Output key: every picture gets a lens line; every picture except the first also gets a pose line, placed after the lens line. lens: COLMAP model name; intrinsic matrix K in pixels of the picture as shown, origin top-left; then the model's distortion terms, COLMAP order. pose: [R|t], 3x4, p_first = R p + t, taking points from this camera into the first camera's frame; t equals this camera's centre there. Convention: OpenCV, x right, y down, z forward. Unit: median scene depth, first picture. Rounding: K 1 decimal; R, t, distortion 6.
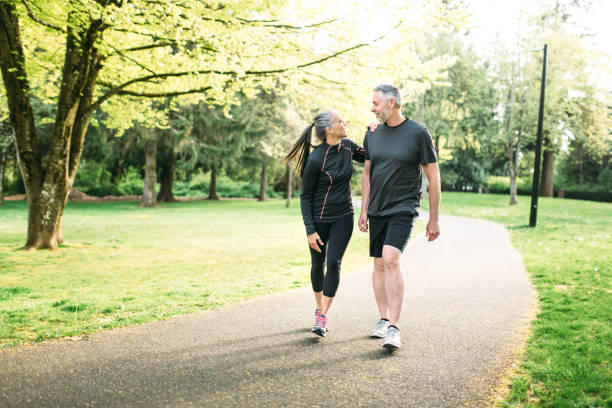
lens RADIAL K [[637.5, 0, 306.0], [0, 637.5, 204.0], [0, 0, 1]] dist [-0.009936, -0.010503]
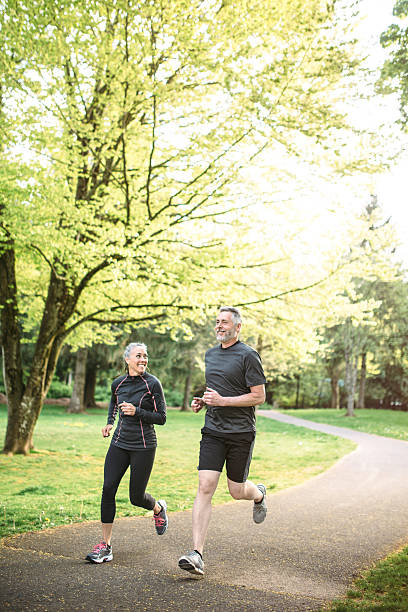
lens RADIAL K [[637.5, 0, 204.0], [0, 637.5, 306.0], [0, 0, 1]] dist [-0.009936, -0.010503]
pose [[0.998373, 0.034125, -0.045691, -0.031933], [-0.041366, 0.984866, -0.168306, -0.011948], [0.039256, 0.169922, 0.984675, -0.154484]]
